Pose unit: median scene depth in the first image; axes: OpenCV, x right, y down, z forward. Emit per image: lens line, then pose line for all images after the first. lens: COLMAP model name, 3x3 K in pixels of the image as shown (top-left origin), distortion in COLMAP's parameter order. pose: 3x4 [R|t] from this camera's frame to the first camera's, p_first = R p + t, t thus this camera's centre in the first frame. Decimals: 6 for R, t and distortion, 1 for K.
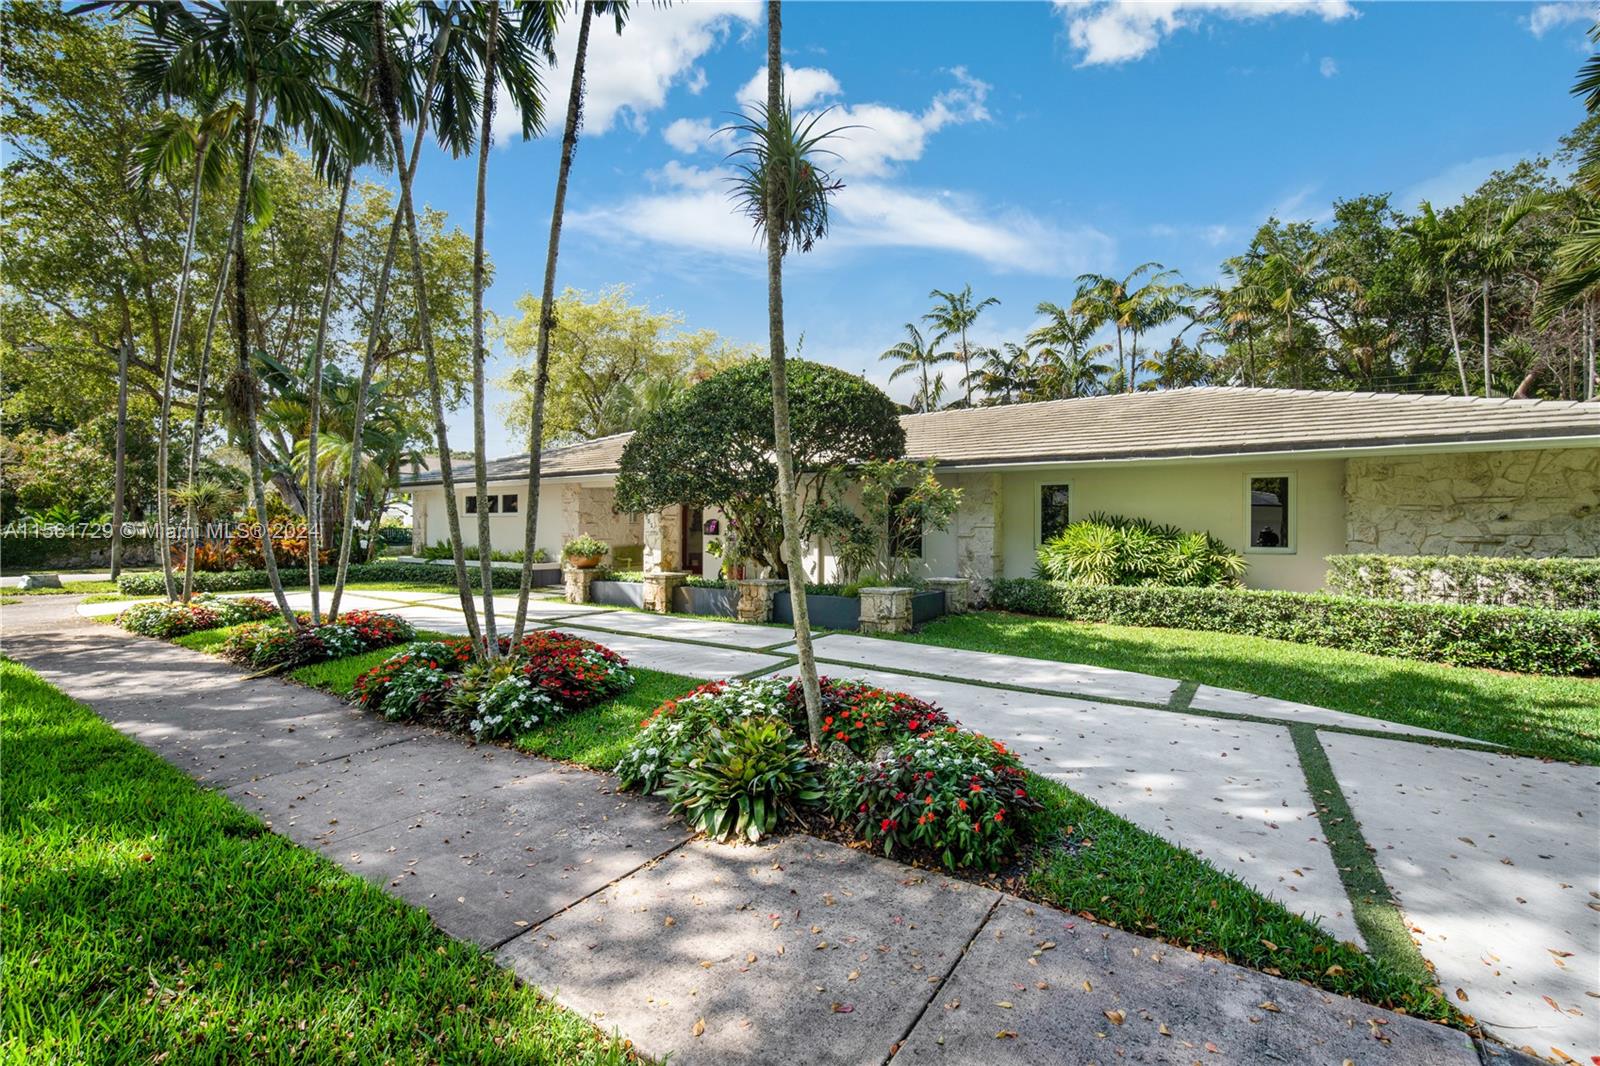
lens RADIAL K [[668.4, 0, 800.0], [0, 668.4, 533.0], [0, 0, 1]] dist [-0.000309, 0.000002]
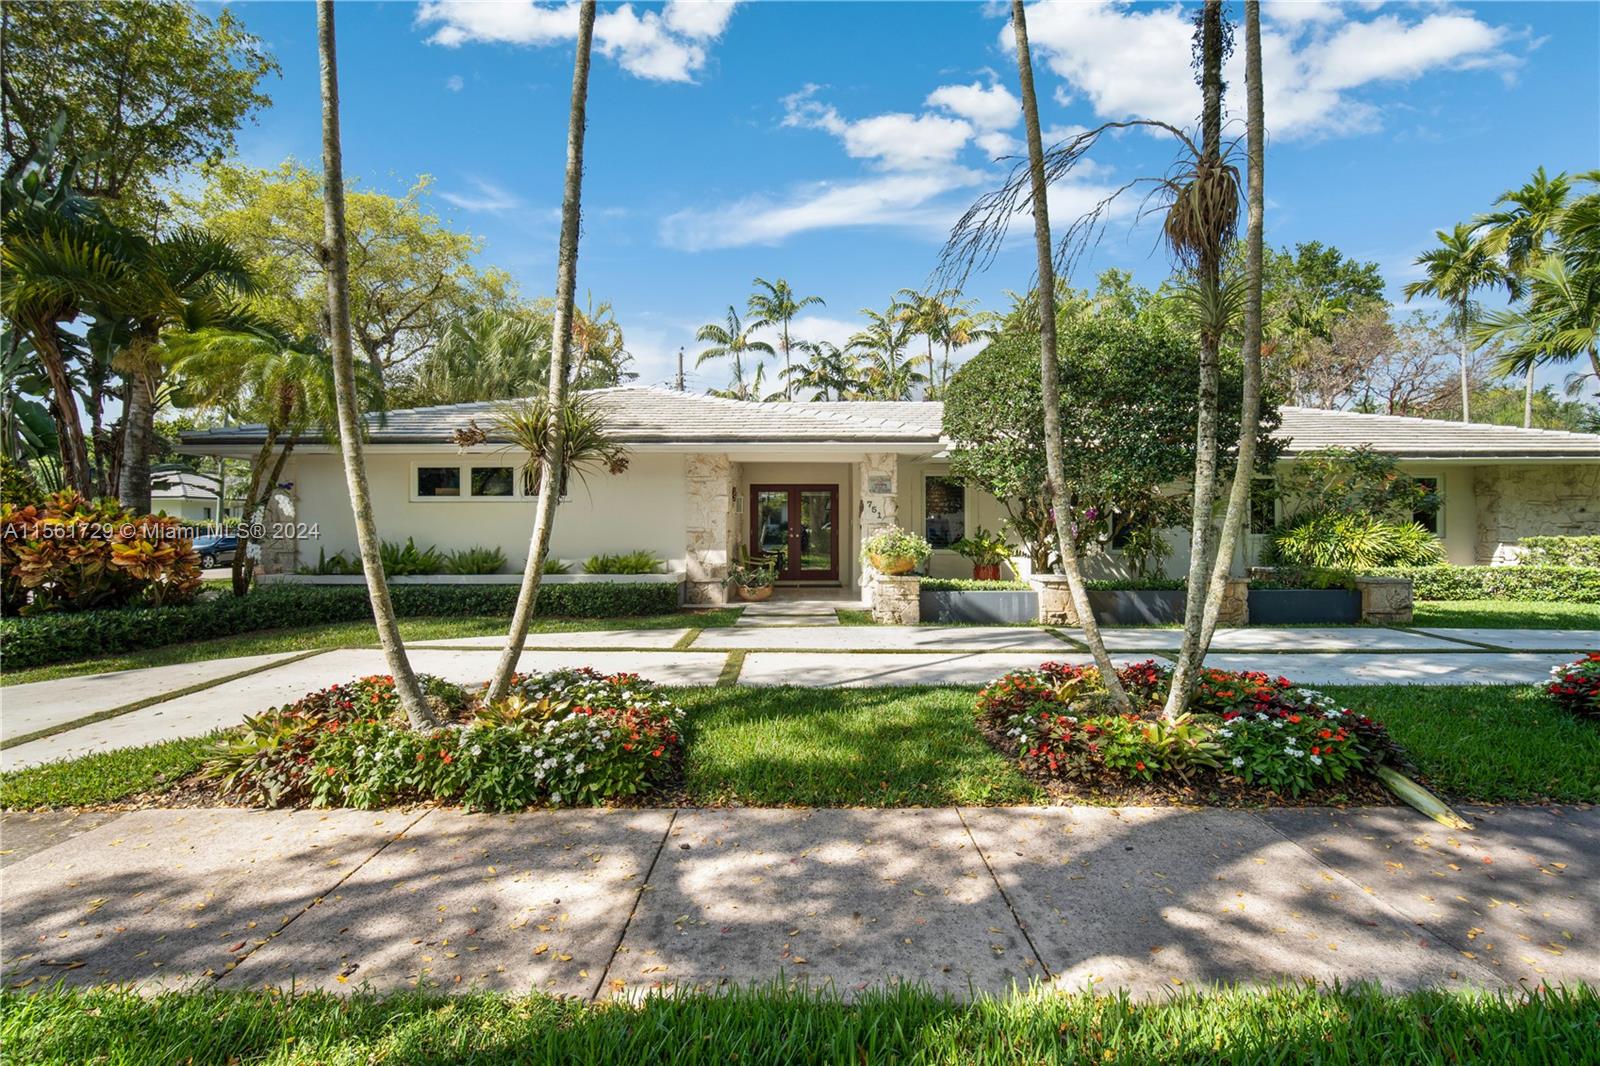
lens RADIAL K [[690.5, 0, 800.0], [0, 690.5, 533.0], [0, 0, 1]] dist [-0.000368, -0.000009]
pose [[0.837968, -0.005412, 0.545693, -0.288513], [0.007090, 0.999974, -0.000971, 0.003940], [-0.545674, 0.004683, 0.837984, 0.159116]]
